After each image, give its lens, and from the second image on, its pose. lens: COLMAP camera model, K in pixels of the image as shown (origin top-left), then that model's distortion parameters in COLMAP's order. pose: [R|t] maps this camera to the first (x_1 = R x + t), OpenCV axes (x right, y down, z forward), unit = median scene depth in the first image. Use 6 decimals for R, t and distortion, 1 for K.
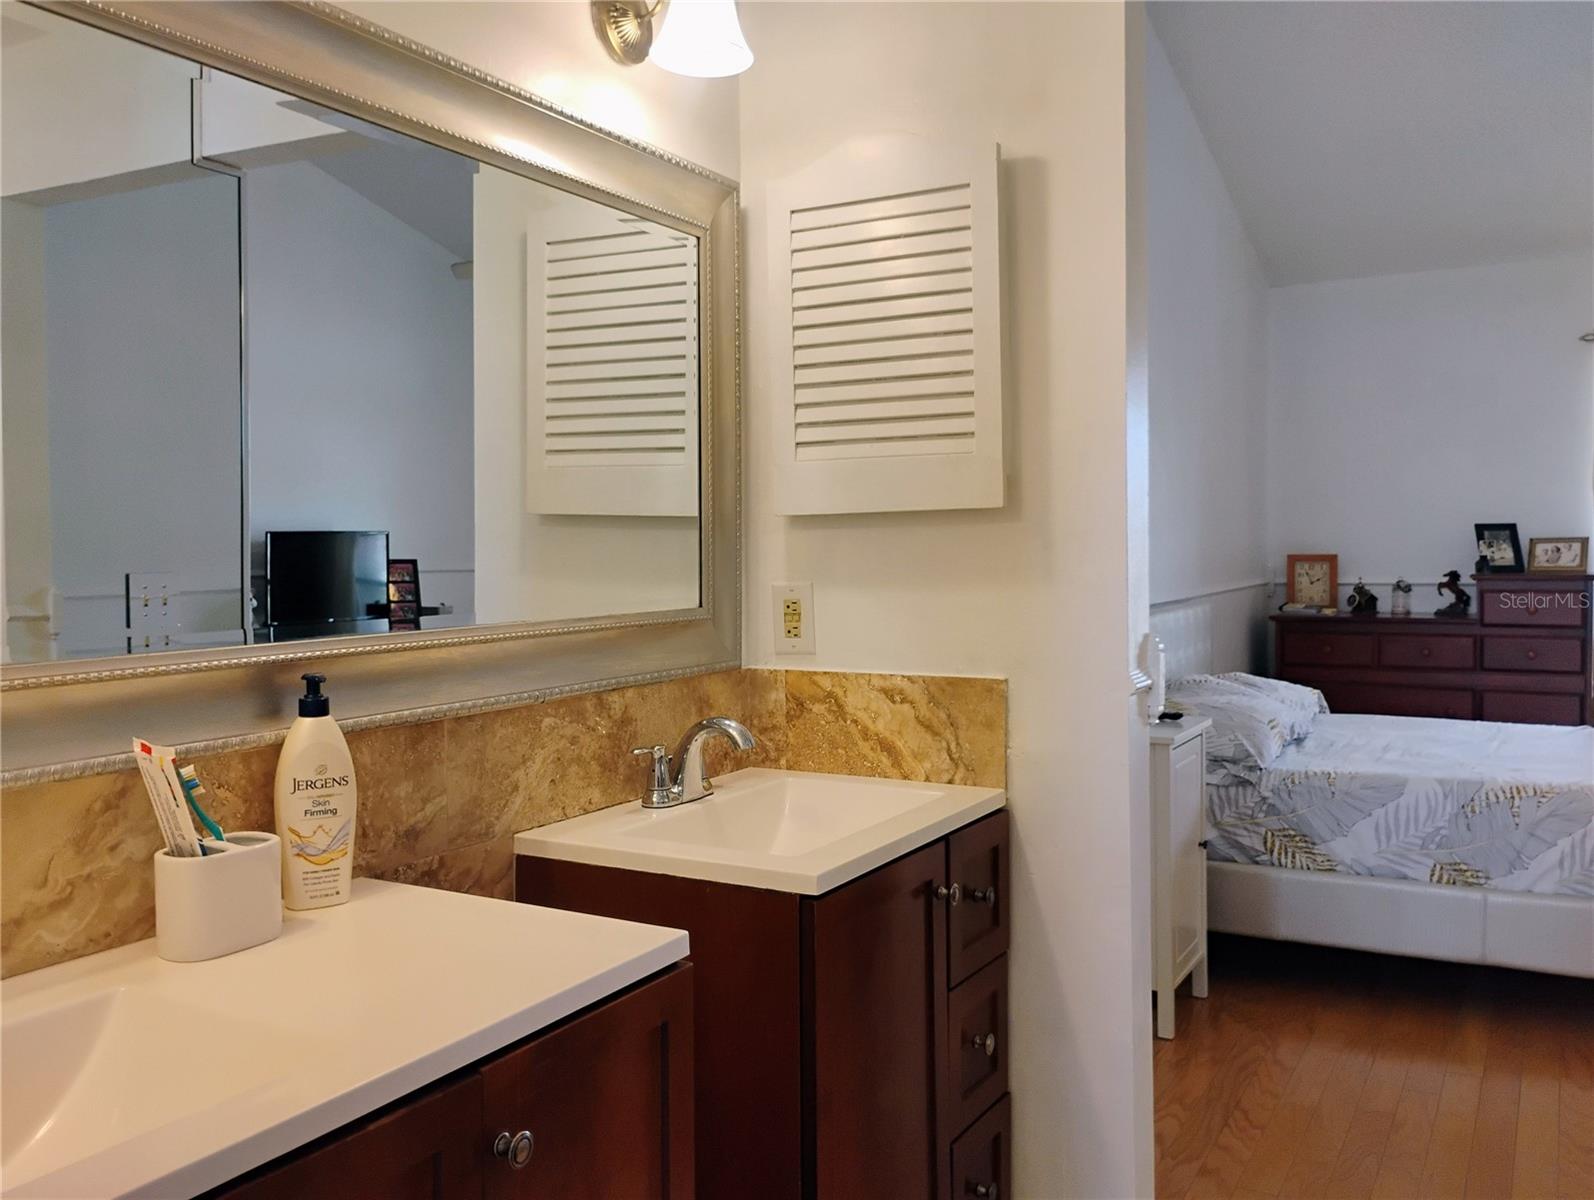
lens RADIAL K [[1339.4, 0, 798.4], [0, 1339.4, 598.2], [0, 0, 1]] dist [0.038540, -0.000409]
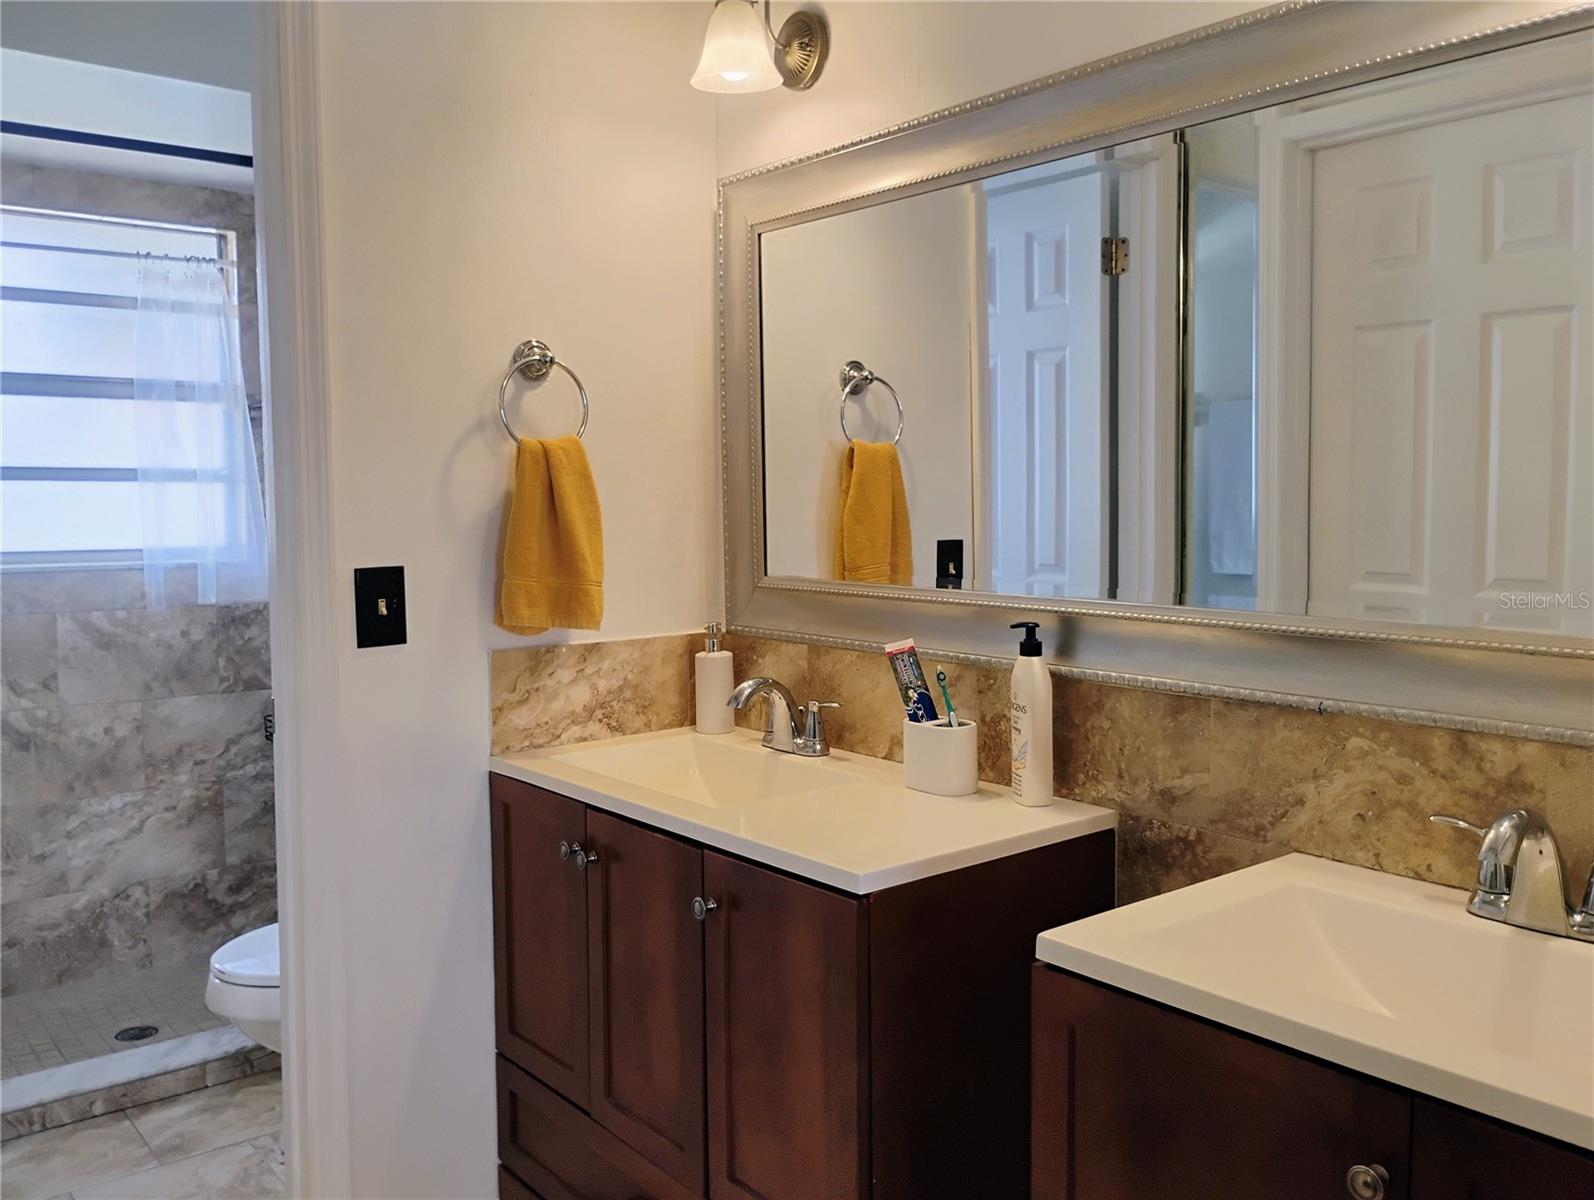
lens RADIAL K [[1339.4, 0, 797.5], [0, 1339.4, 595.6], [0, 0, 1]] dist [0.038540, -0.000409]
pose [[-0.354939, 0.091682, -0.930383, 0.733378], [-0.023578, 0.993985, 0.106945, -0.082237], [0.934592, 0.059896, -0.350643, 1.010317]]
